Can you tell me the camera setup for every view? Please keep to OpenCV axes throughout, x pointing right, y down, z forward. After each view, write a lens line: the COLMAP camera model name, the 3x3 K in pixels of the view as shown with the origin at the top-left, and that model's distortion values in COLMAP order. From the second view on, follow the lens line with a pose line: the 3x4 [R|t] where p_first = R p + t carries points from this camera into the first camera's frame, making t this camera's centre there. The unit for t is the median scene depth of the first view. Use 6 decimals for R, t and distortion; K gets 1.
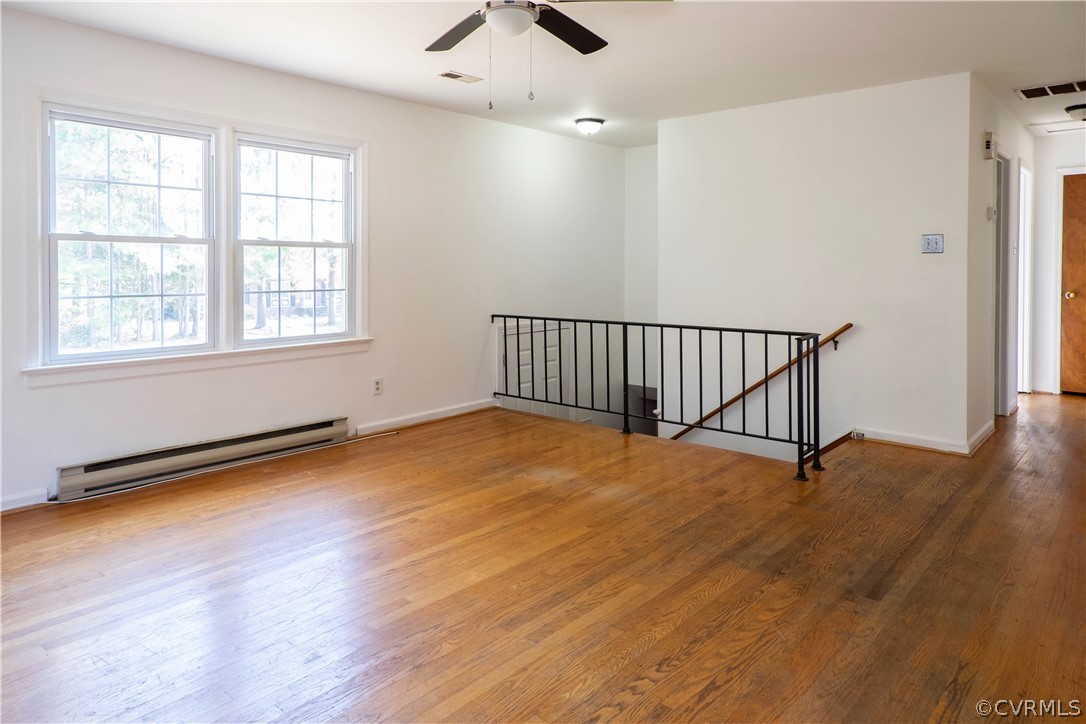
lens RADIAL K [[695.5, 0, 543.9], [0, 695.5, 273.7], [0, 0, 1]] dist [0.004535, -0.001044]
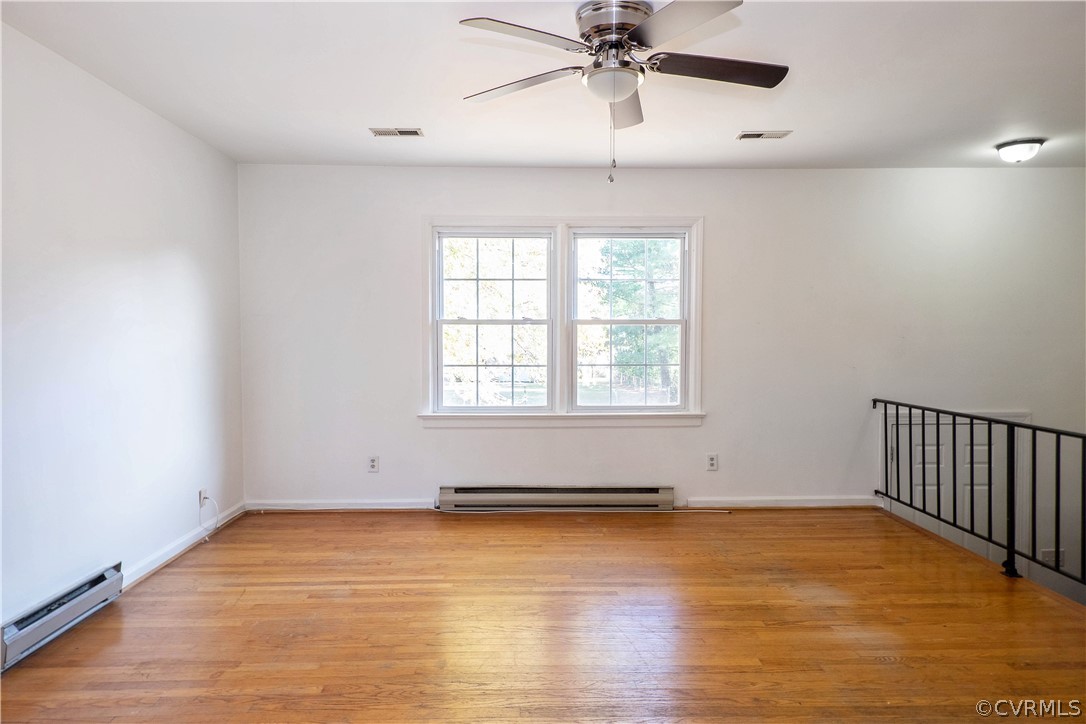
lens RADIAL K [[669.3, 0, 543.0], [0, 669.3, 362.0], [0, 0, 1]] dist [0.009464, 0.000759]
pose [[0.672491, 0.028542, -0.739555, 0.329149], [-0.006220, 0.999439, 0.032916, -0.013572], [0.740079, -0.017536, 0.672291, 0.187821]]
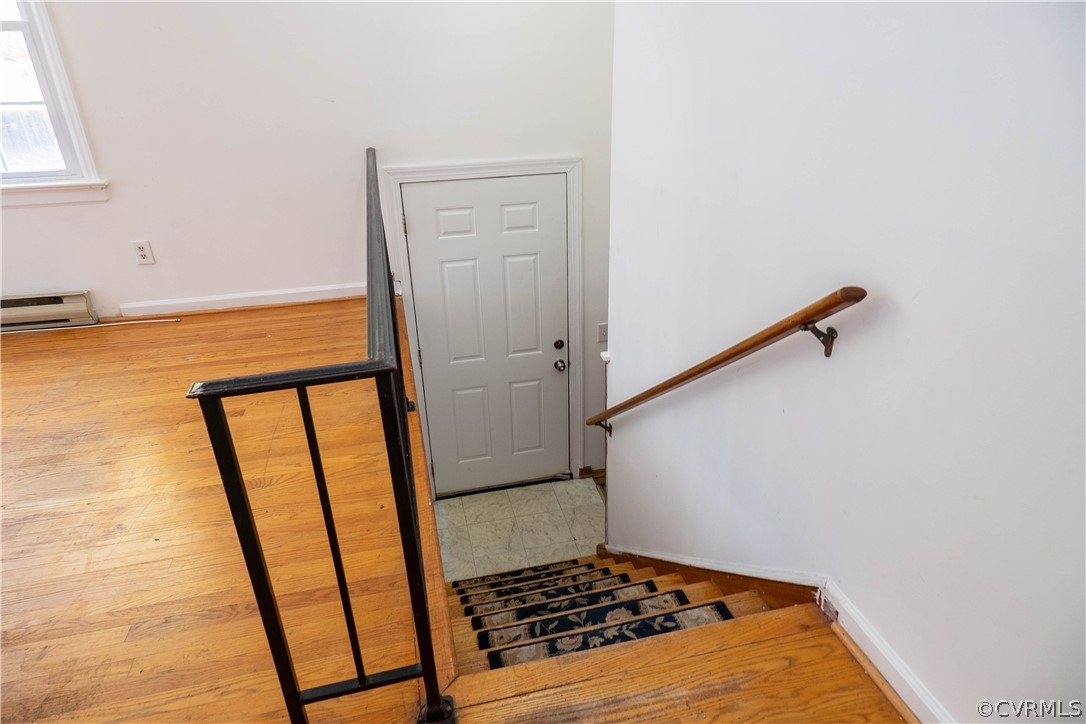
lens RADIAL K [[669.3, 0, 543.0], [0, 669.3, 362.0], [0, 0, 1]] dist [0.009464, 0.000759]
pose [[0.817324, 0.236523, -0.525393, 0.500865], [0.008130, 0.907034, 0.420979, -0.019986], [0.576120, -0.348348, 0.739418, 0.748977]]
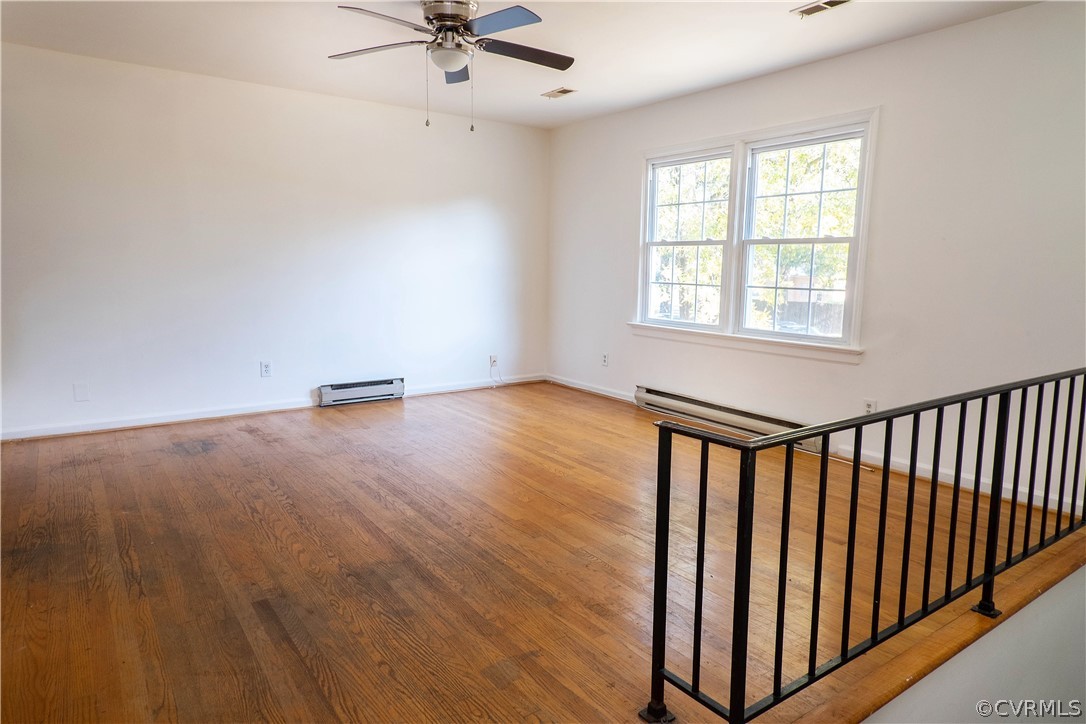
lens RADIAL K [[679.8, 0, 543.0], [0, 679.8, 362.0], [0, 0, 1]] dist [0.029134, 0.000579]
pose [[-0.243256, 0.140088, -0.959793, 0.685254], [-0.021109, 0.988517, 0.149631, -0.010120], [0.969732, 0.056659, -0.237505, 0.873651]]
